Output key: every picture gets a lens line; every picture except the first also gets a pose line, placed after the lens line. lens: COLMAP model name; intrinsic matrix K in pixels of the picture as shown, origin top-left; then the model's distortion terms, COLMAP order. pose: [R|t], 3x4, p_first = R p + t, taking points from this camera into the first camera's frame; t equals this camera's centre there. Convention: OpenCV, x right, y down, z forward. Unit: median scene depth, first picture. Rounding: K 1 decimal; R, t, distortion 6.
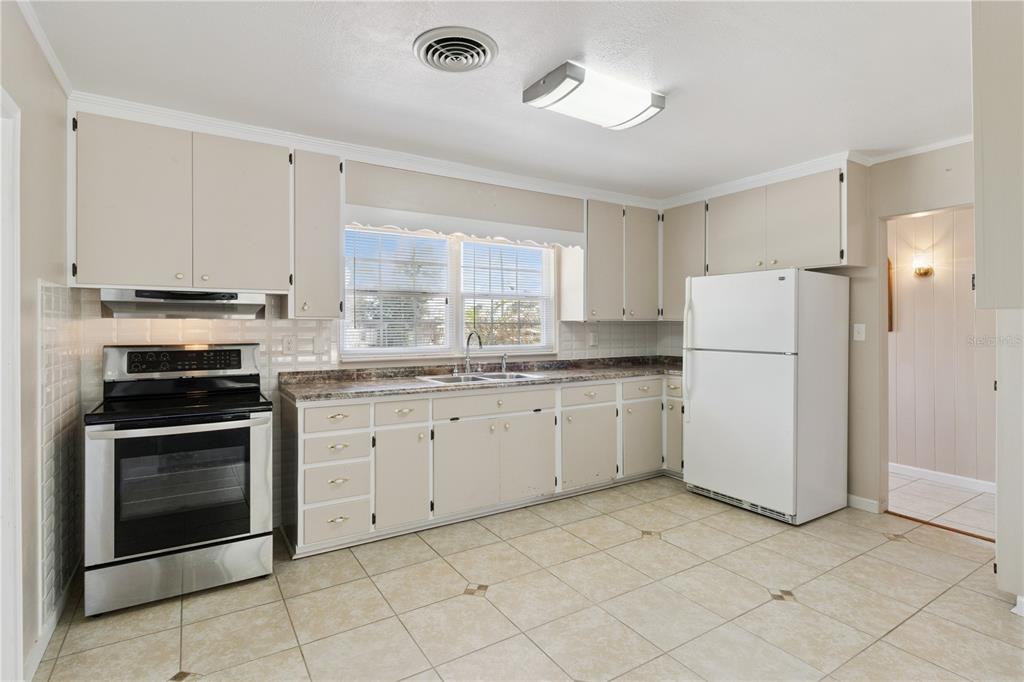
lens RADIAL K [[507.4, 0, 500.1], [0, 507.4, 324.9], [0, 0, 1]] dist [-0.001508, 0.001389]
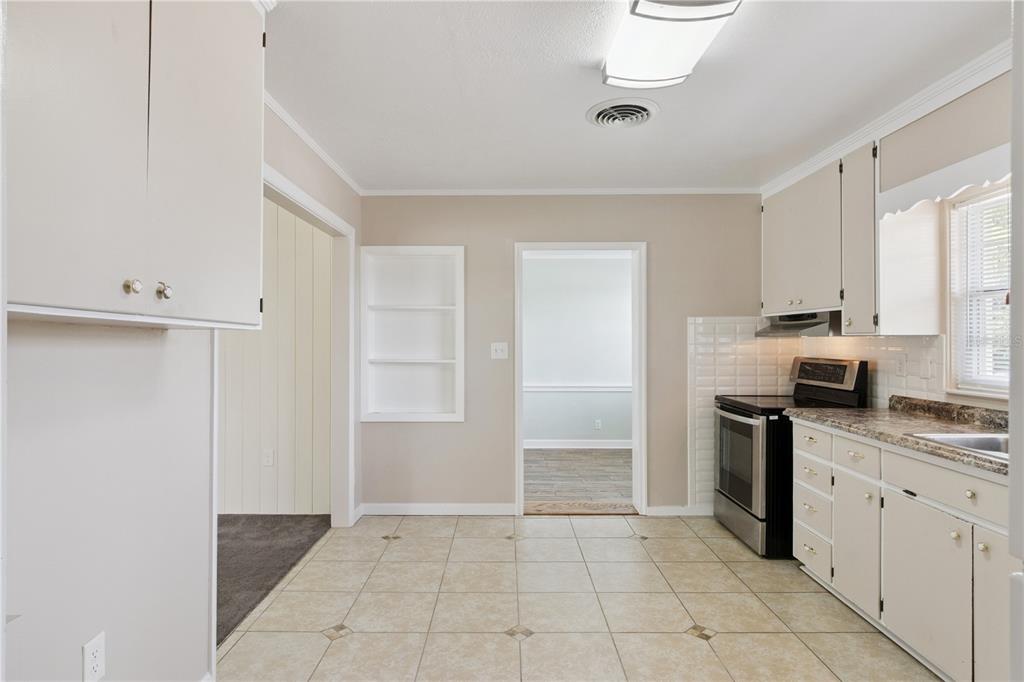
lens RADIAL K [[567.0, 0, 511.0], [0, 567.0, 339.7], [0, 0, 1]] dist [0.005915, 0.001779]
pose [[-0.512001, 0.000015, -0.858985, 0.760303], [-0.000436, 1.000000, 0.000277, -0.003858], [0.858985, 0.000517, -0.512001, 0.927218]]
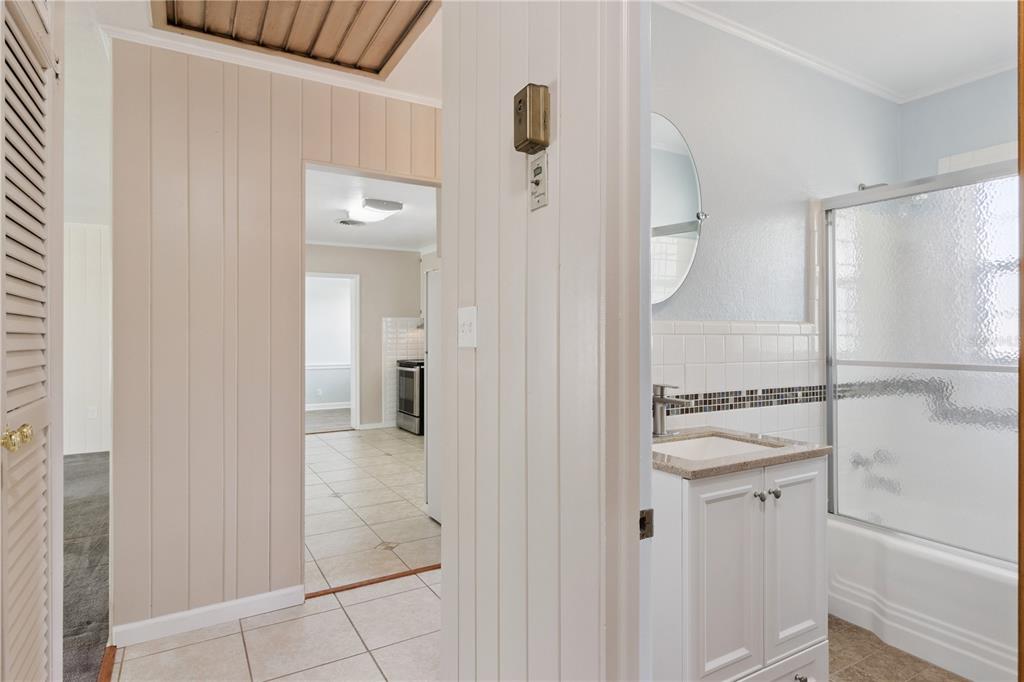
lens RADIAL K [[567.0, 0, 511.8], [0, 567.0, 342.8], [0, 0, 1]] dist [0.005915, 0.001779]
pose [[-0.041669, -0.012970, -0.999047, 1.714508], [0.005983, 0.999895, -0.013231, 0.079352], [0.999114, -0.006529, -0.041587, 1.226455]]
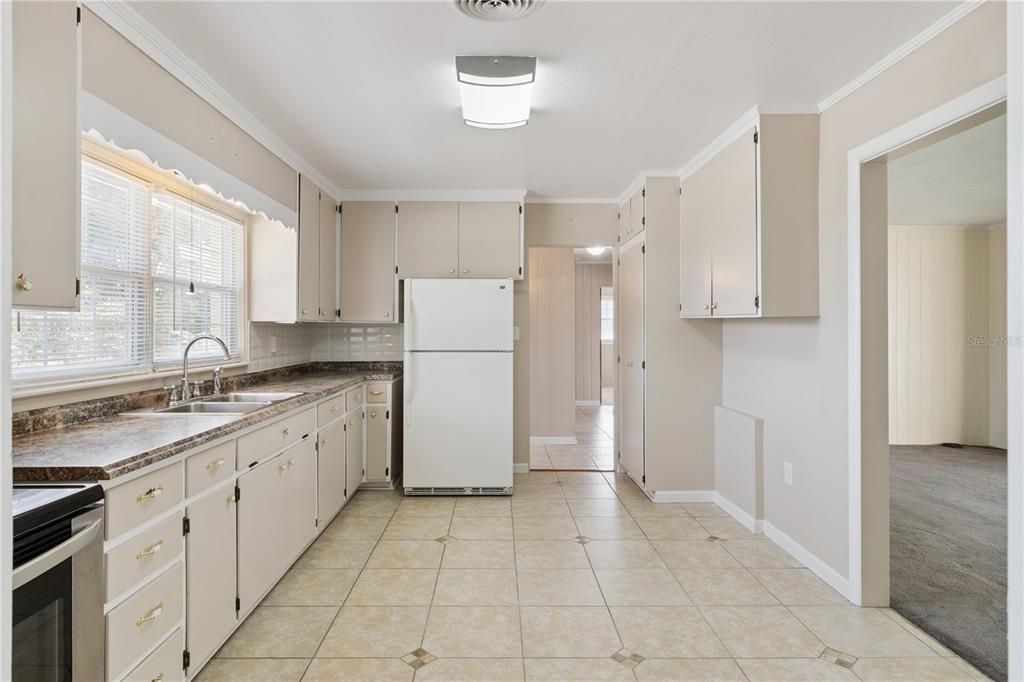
lens RADIAL K [[567.0, 0, 496.3], [0, 567.0, 327.3], [0, 0, 1]] dist [0.005915, 0.001779]
pose [[0.520163, 0.003338, 0.854060, -0.561964], [-0.000237, 0.999993, -0.003764, 0.005692], [-0.854067, 0.001756, 0.520160, 0.326089]]
